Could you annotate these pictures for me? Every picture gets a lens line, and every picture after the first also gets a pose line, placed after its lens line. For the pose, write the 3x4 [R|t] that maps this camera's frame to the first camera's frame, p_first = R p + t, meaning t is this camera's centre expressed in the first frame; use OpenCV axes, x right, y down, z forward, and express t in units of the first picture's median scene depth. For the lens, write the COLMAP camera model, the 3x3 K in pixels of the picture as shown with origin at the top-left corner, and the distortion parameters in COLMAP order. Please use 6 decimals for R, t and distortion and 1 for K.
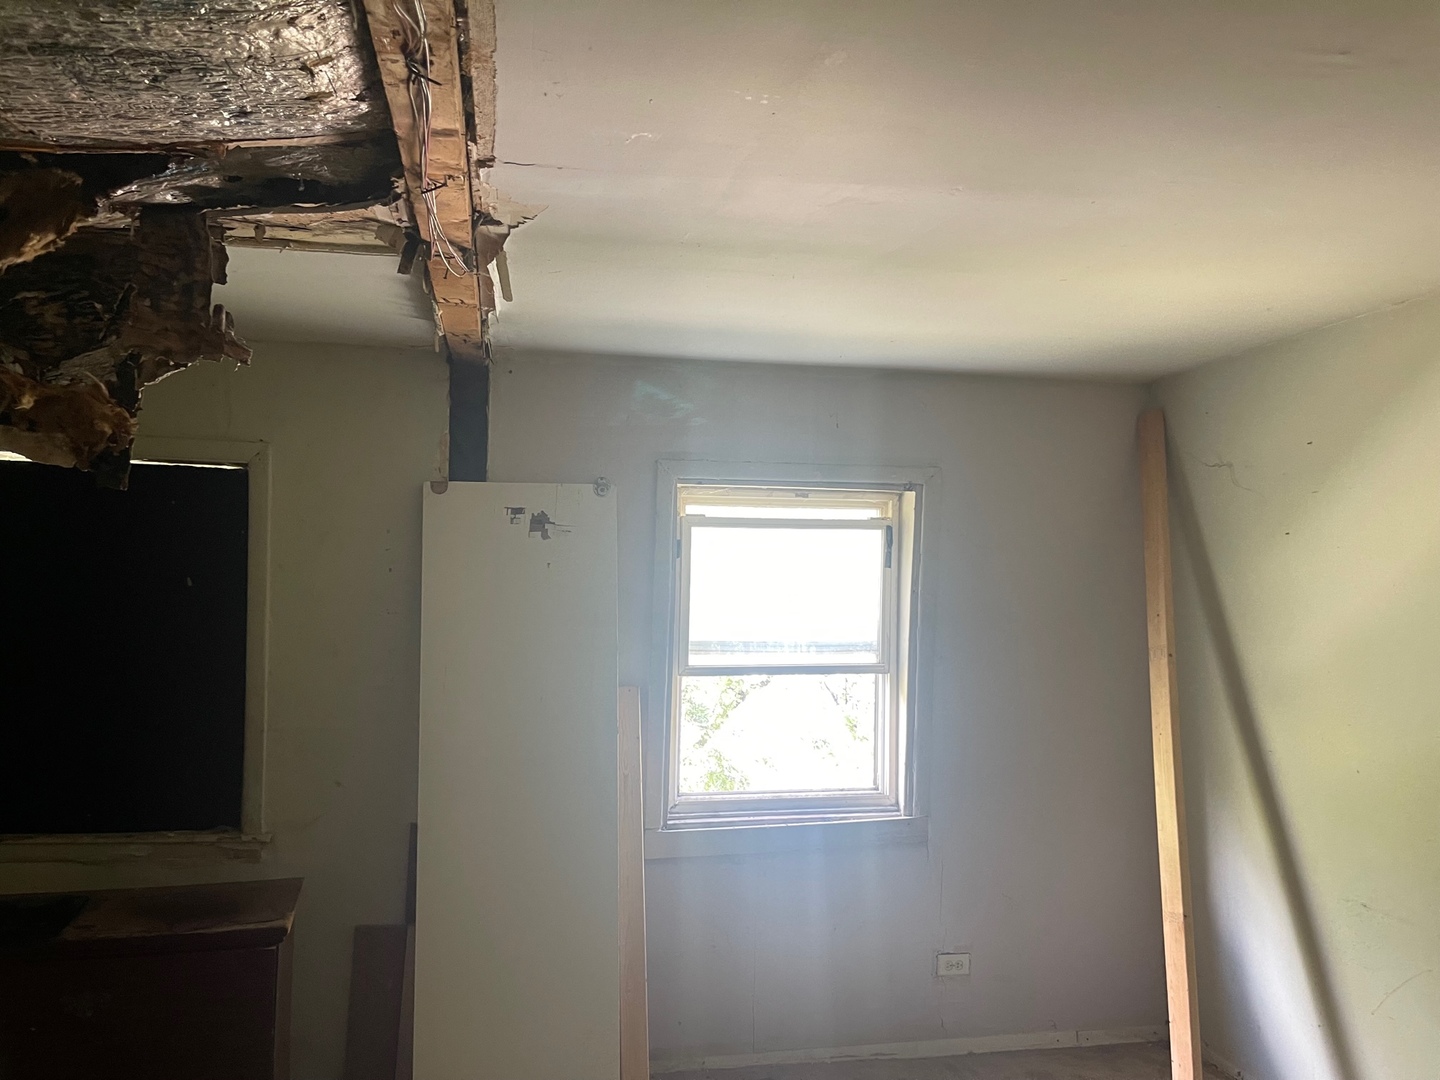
lens RADIAL K [[1089.4, 0, 720.0], [0, 1089.4, 540.0], [0, 0, 1]] dist [0.091349, -0.127208]
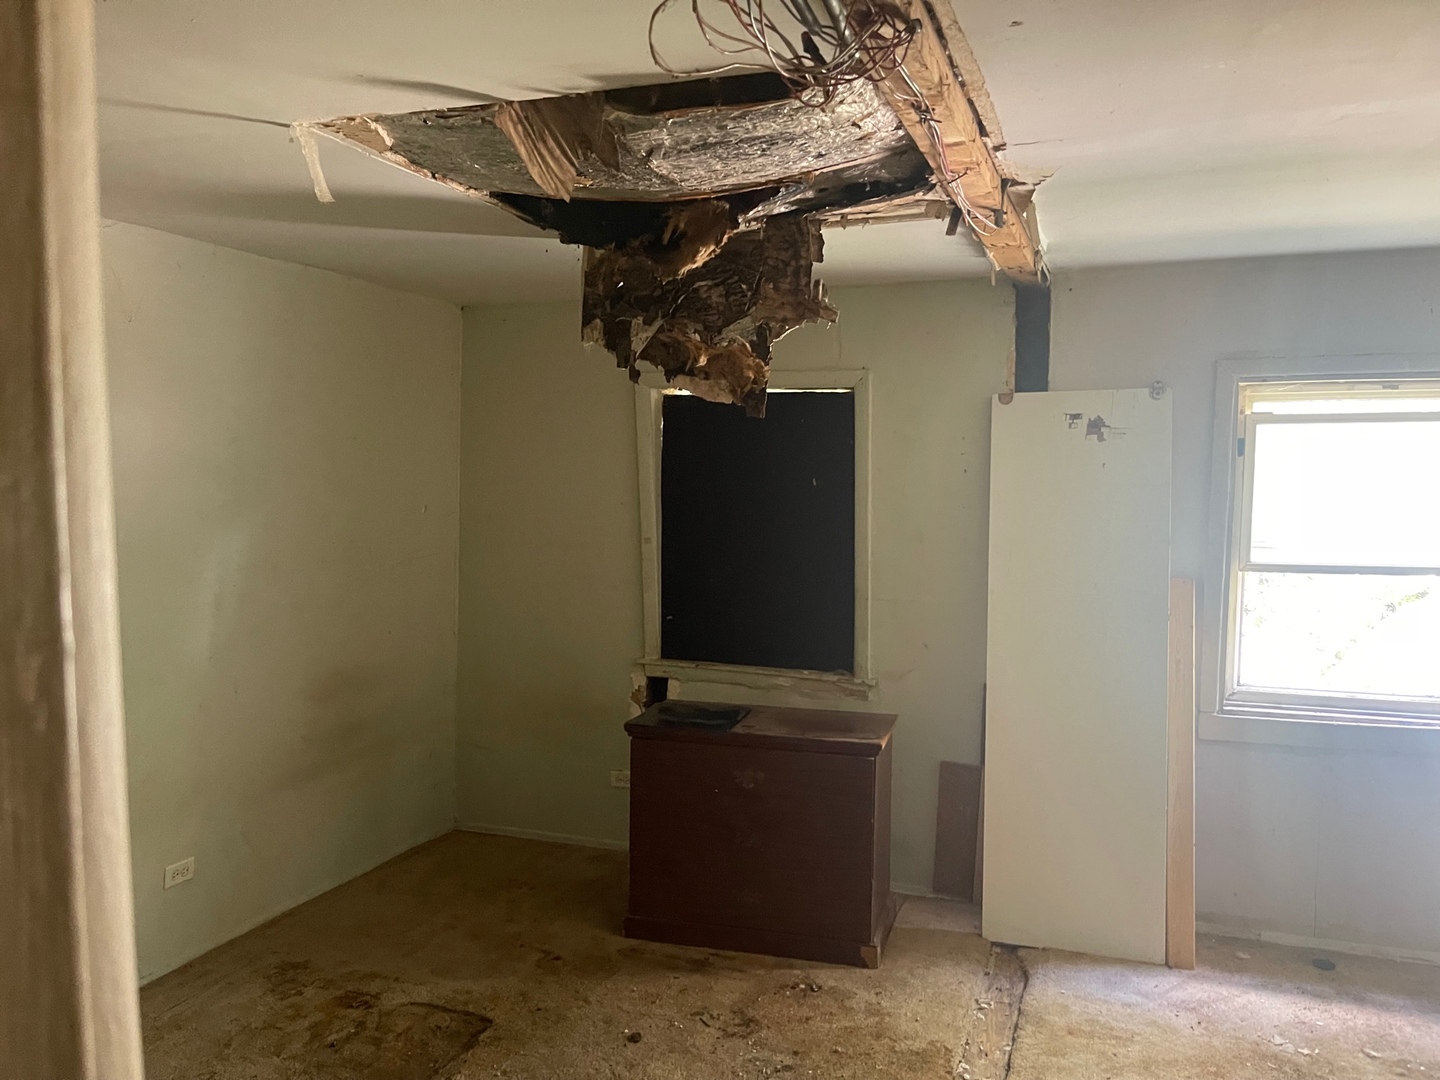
lens RADIAL K [[1095.9, 0, 713.4], [0, 1095.9, 546.1], [0, 0, 1]] dist [0.081321, -0.085591]
pose [[0.845907, 0.025539, -0.532719, 0.179472], [0.026292, 0.995641, 0.089482, -0.010117], [0.532682, -0.089699, 0.841548, -0.256197]]
